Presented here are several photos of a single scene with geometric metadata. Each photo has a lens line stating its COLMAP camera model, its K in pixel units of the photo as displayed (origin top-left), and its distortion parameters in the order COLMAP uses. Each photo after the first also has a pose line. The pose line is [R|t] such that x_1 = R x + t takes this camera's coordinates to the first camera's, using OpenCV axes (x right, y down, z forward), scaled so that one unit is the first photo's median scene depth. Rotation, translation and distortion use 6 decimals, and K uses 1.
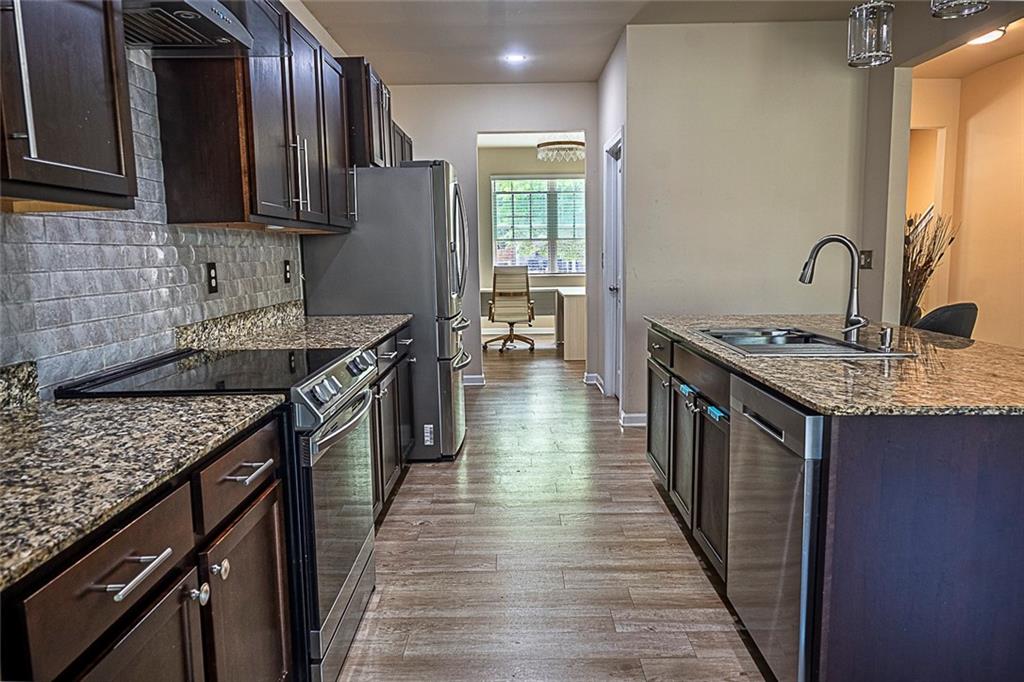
lens RADIAL K [[703.1, 0, 514.8], [0, 703.1, 340.4], [0, 0, 1]] dist [-0.001456, -0.000249]
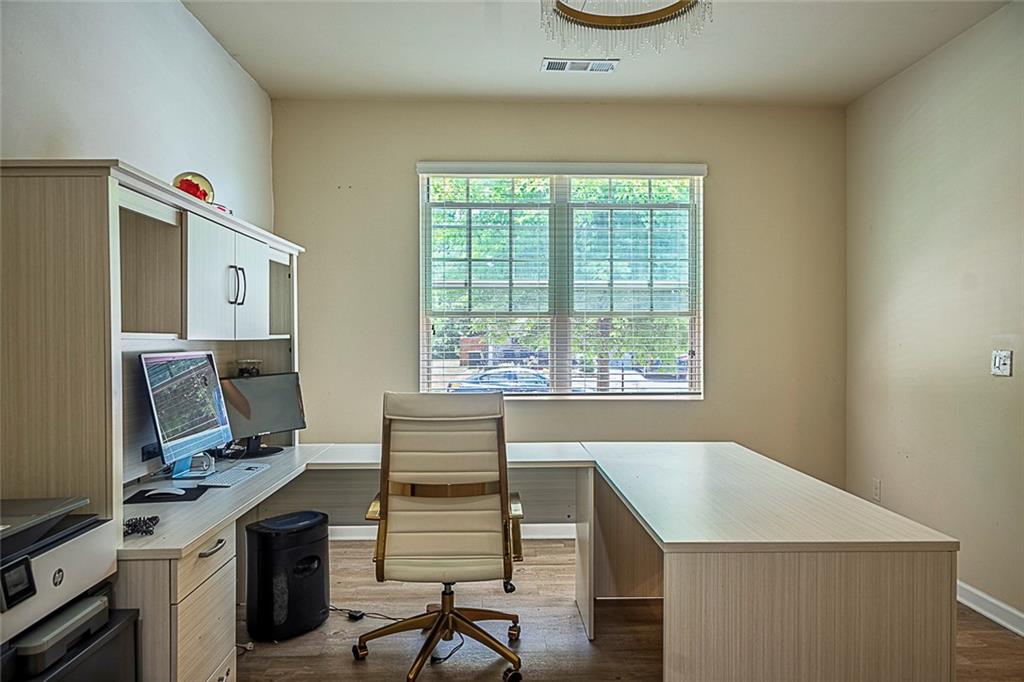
lens RADIAL K [[703.1, 0, 514.8], [0, 703.1, 340.4], [0, 0, 1]] dist [-0.001456, -0.000249]
pose [[0.999233, 0.013657, 0.036695, 0.011766], [-0.009071, 0.992445, -0.122354, -0.087109], [-0.038089, 0.121927, 0.991808, 0.671547]]
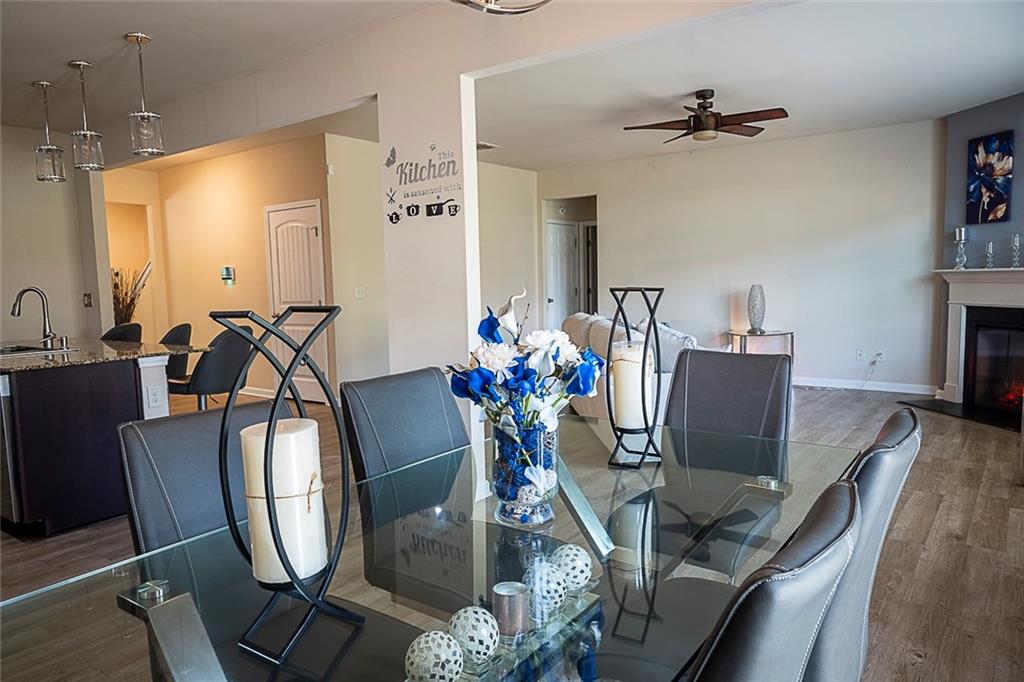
lens RADIAL K [[689.3, 0, 512.0], [0, 689.3, 341.0], [0, 0, 1]] dist [-0.007936, -0.004489]
pose [[0.592736, -0.076500, 0.801755, -0.105240], [0.119028, 0.992868, 0.006738, 0.058424], [-0.796553, 0.091437, 0.597614, -0.492366]]
